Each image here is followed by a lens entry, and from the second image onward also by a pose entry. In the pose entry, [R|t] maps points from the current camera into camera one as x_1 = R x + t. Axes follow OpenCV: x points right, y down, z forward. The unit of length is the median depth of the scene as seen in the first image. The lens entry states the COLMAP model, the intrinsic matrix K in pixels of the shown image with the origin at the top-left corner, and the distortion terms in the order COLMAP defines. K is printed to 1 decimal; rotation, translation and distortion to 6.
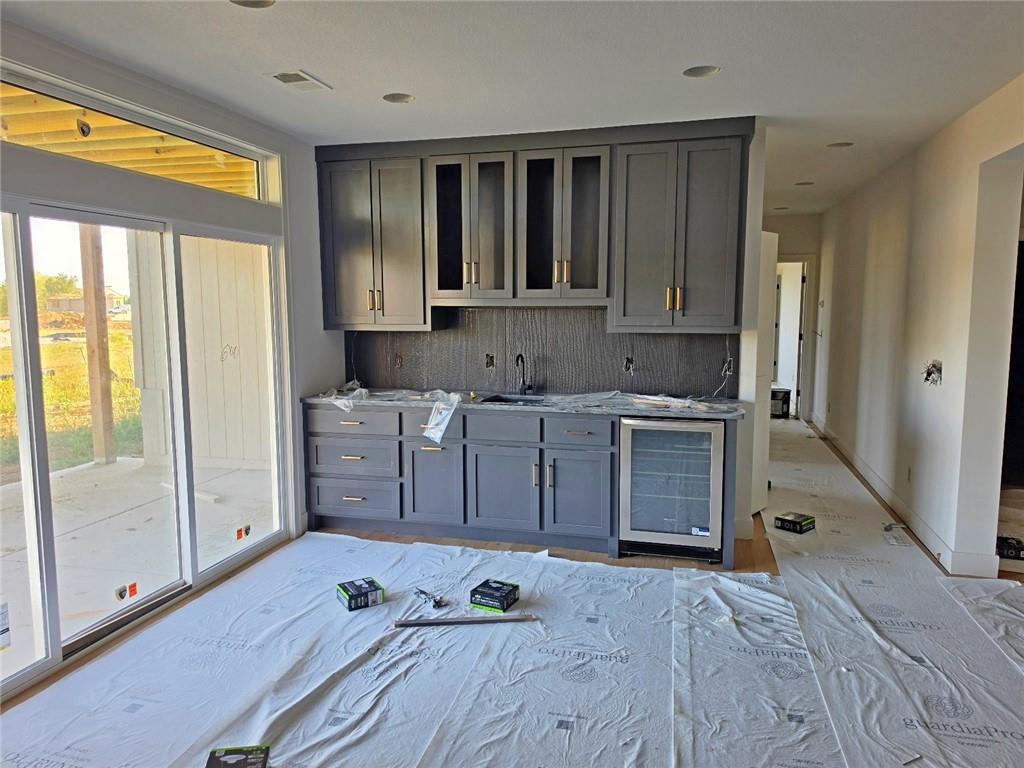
lens RADIAL K [[707.9, 0, 507.8], [0, 707.9, 388.0], [0, 0, 1]] dist [0.113285, -0.166415]
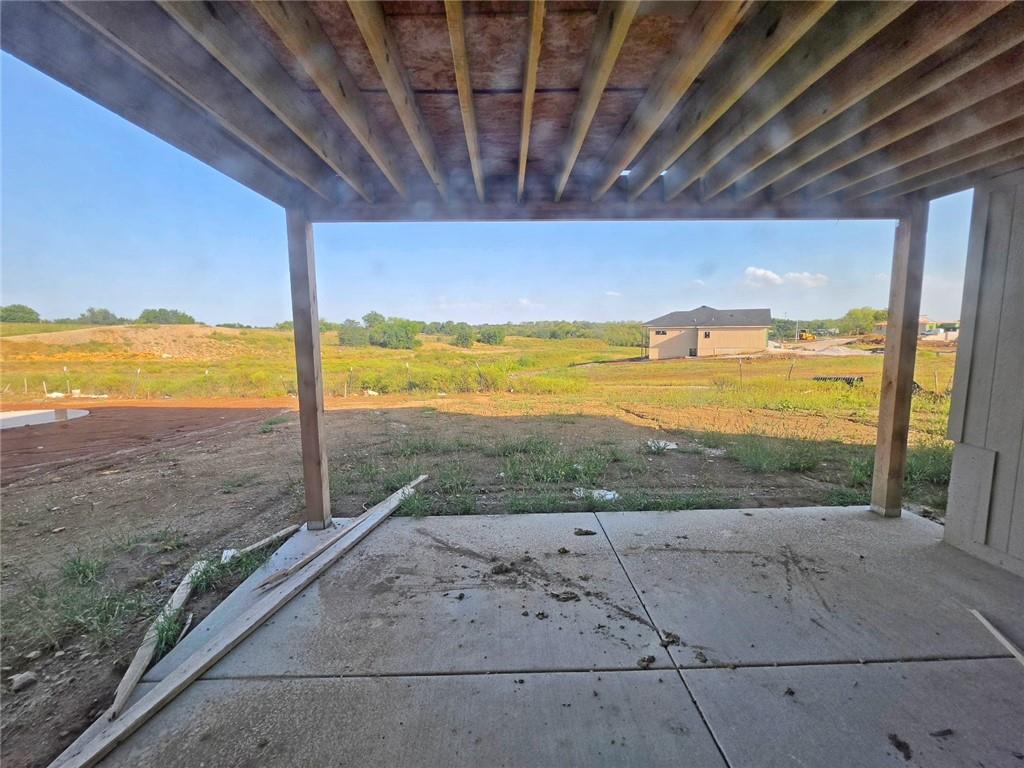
lens RADIAL K [[412.1, 0, 511.7], [0, 412.1, 366.2], [0, 0, 1]] dist [-0.000945, 0.000043]
pose [[0.282689, 0.083526, -0.955568, -0.409635], [-0.106966, 0.992733, 0.055131, -0.094766], [0.953229, 0.086629, 0.289569, 0.749256]]
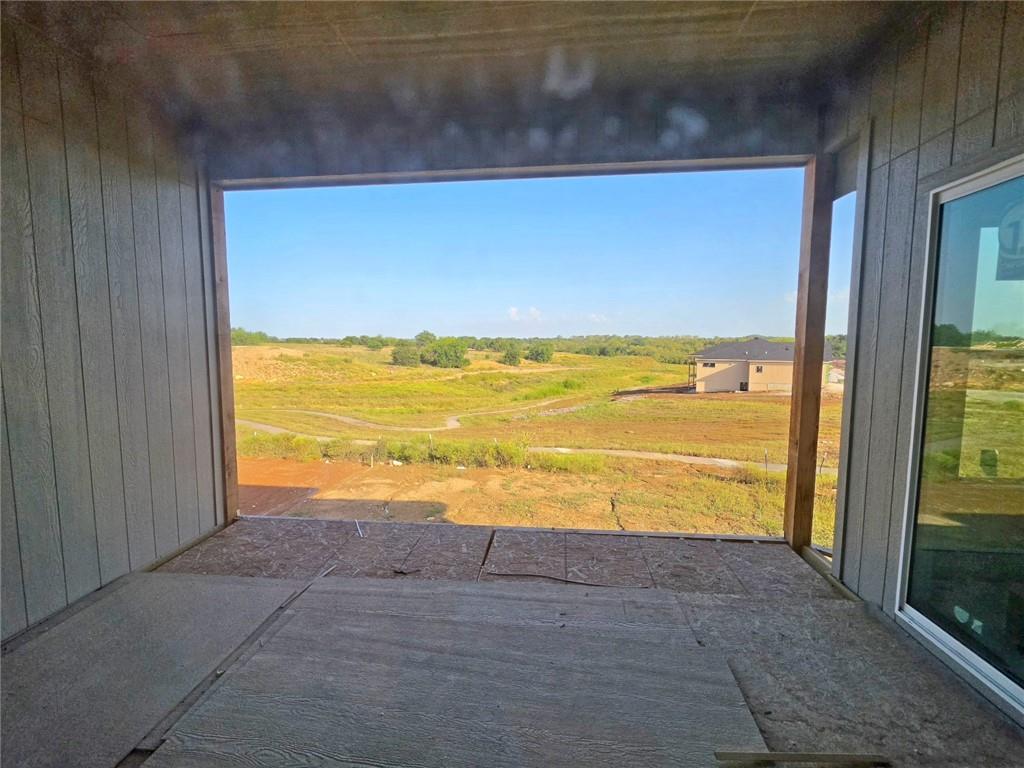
lens RADIAL K [[409.2, 0, 513.6], [0, 409.2, 374.7], [0, 0, 1]] dist [-0.001199, 0.000048]
pose [[0.168153, 0.078622, -0.982621, -0.332552], [-0.118898, 0.991154, 0.058958, -0.804741], [0.978564, 0.106918, 0.176014, 0.989661]]
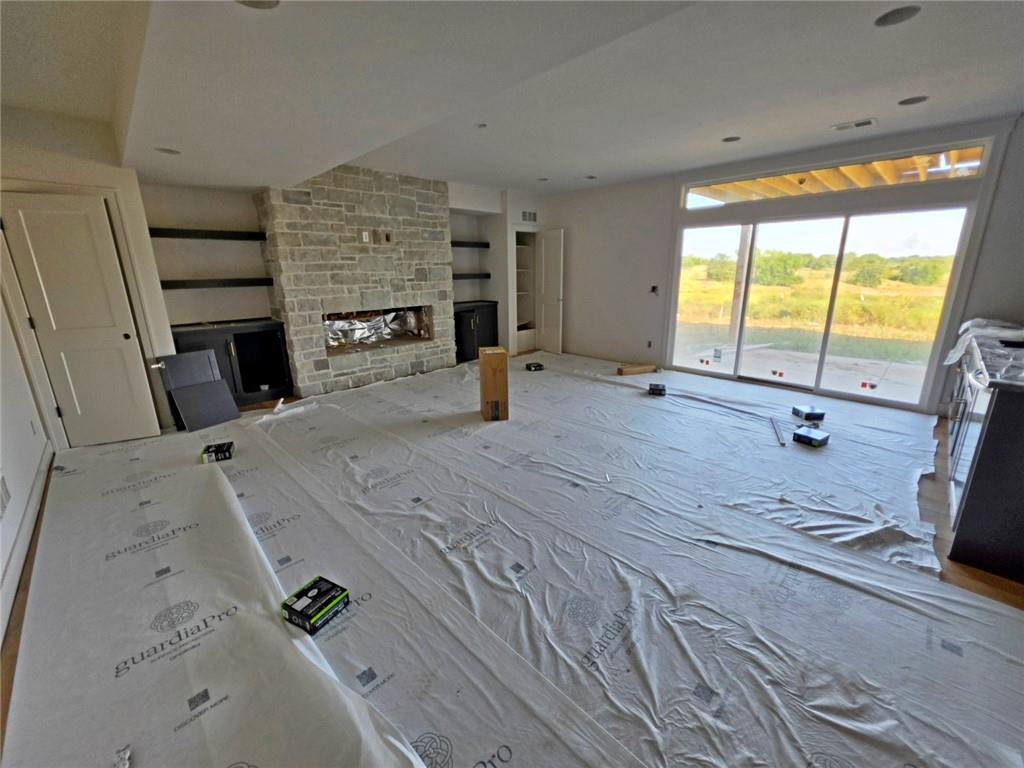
lens RADIAL K [[412.6, 0, 515.9], [0, 412.6, 375.1], [0, 0, 1]] dist [-0.004063, 0.000119]
pose [[-0.502199, 0.223423, -0.835391, 0.890137], [-0.091861, 0.946798, 0.308441, -0.056117], [0.859859, 0.231638, -0.454957, 0.689176]]
